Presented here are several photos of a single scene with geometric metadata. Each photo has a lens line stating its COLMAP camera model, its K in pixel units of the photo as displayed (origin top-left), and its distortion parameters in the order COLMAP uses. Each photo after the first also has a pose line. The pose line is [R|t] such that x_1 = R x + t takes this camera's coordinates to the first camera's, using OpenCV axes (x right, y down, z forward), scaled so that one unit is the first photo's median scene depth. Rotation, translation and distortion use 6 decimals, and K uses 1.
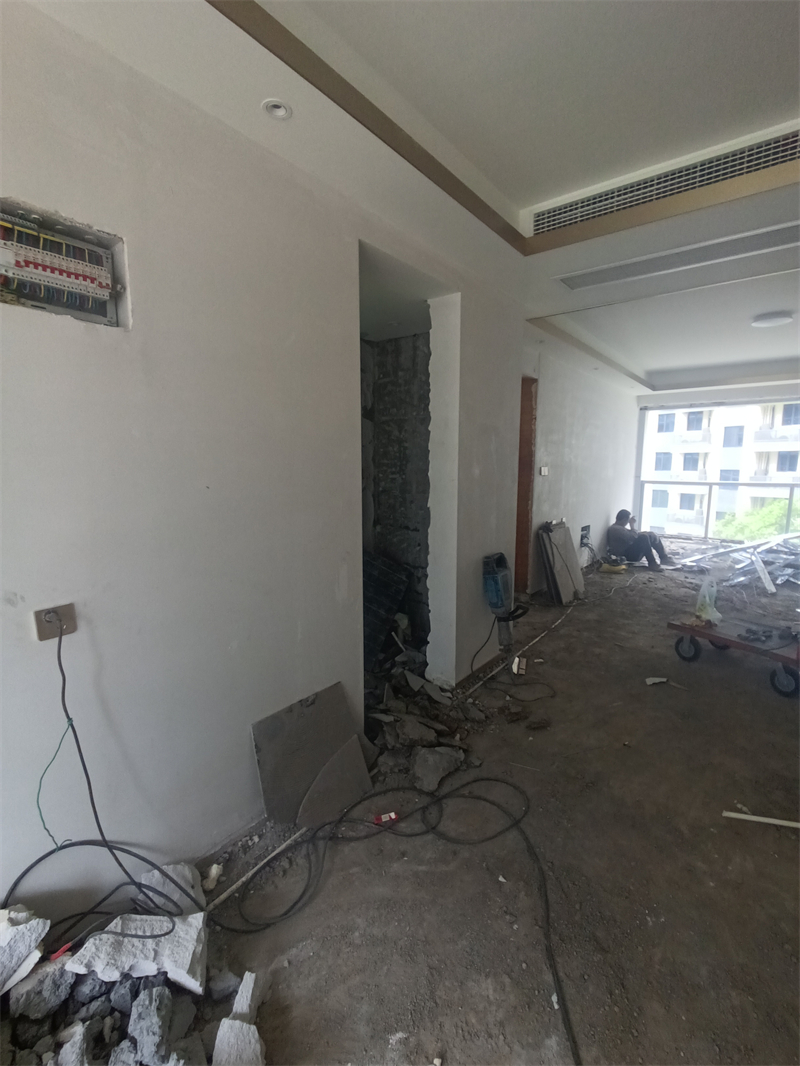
lens RADIAL K [[480.7, 0, 411.1], [0, 480.7, 541.4], [0, 0, 1]] dist [-0.007391, 0.000326]
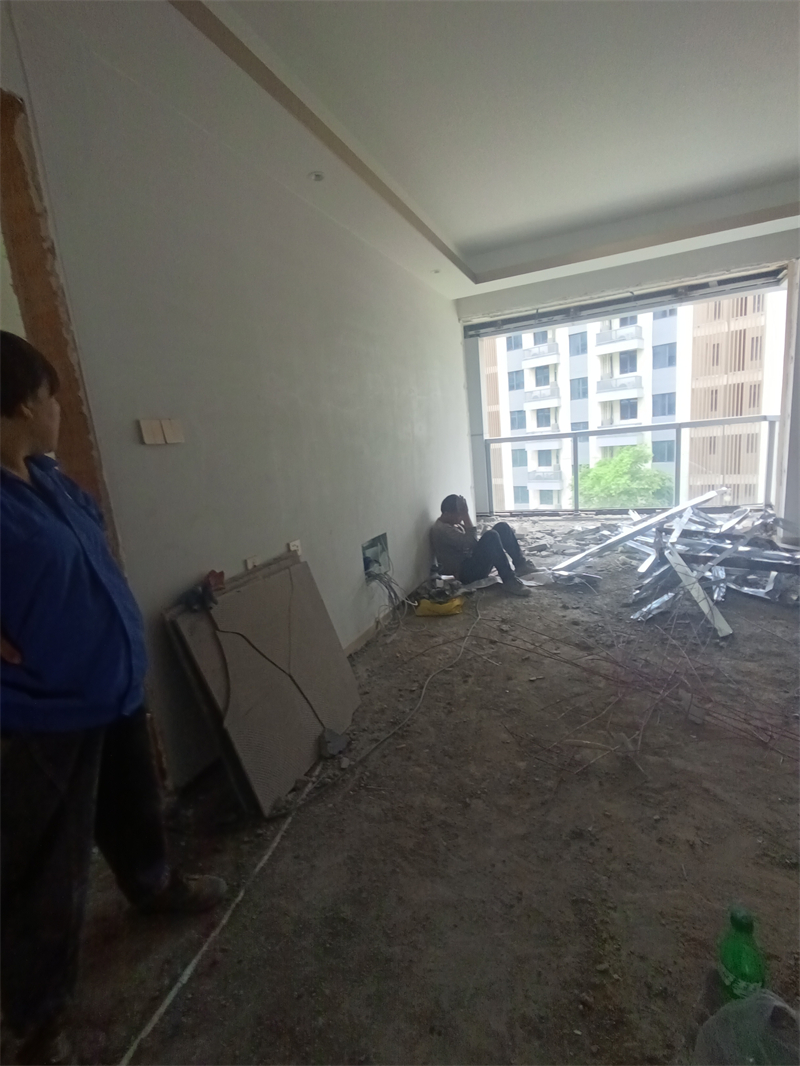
lens RADIAL K [[480.7, 0, 396.7], [0, 480.7, 538.1], [0, 0, 1]] dist [-0.007391, 0.000326]
pose [[0.968707, -0.136242, 0.207475, 0.274381], [0.128050, 0.990378, 0.052480, -0.054094], [-0.212628, -0.024271, 0.976832, 0.489137]]
